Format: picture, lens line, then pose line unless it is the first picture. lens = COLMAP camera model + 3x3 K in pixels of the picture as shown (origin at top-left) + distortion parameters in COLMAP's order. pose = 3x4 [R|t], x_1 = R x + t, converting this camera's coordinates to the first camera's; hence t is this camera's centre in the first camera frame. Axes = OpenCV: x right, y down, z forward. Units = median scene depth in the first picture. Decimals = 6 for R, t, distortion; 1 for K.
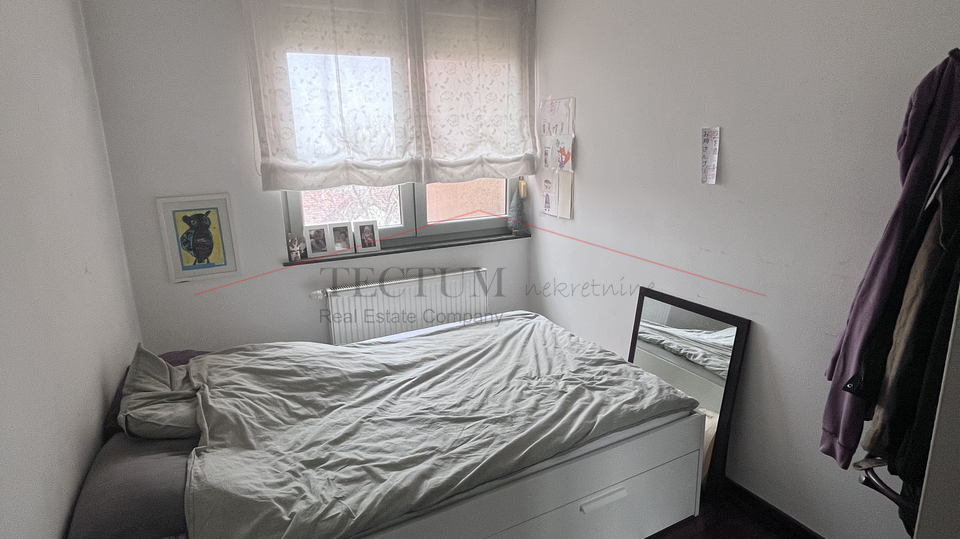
lens RADIAL K [[503.5, 0, 479.7], [0, 503.5, 266.7], [0, 0, 1]] dist [0.002127, 0.000570]
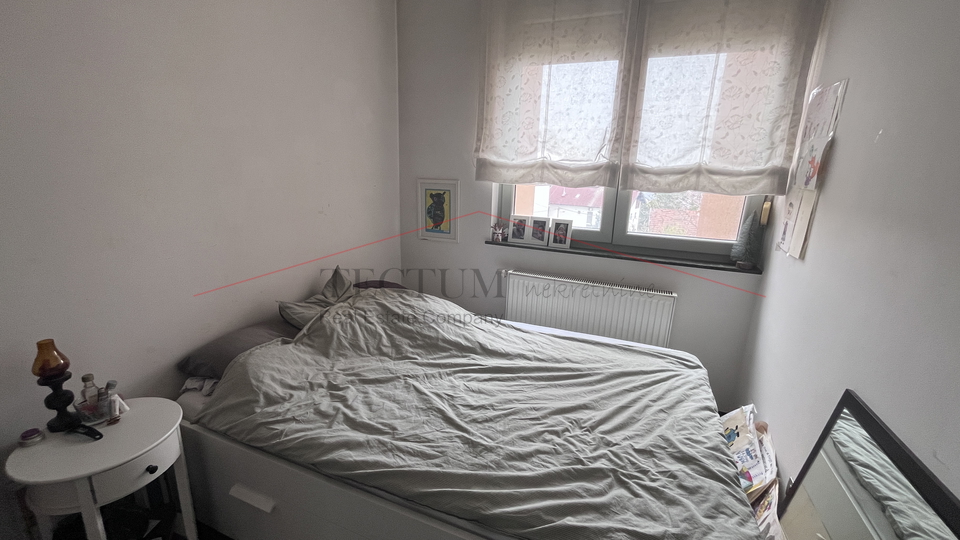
lens RADIAL K [[384.3, 0, 477.9], [0, 384.3, 271.3], [0, 0, 1]] dist [-0.000541, 0.000413]
pose [[0.655989, 0.244682, -0.714009, 0.332939], [-0.225587, 0.966314, 0.123887, -0.053866], [0.720270, 0.079803, 0.689089, 0.380335]]
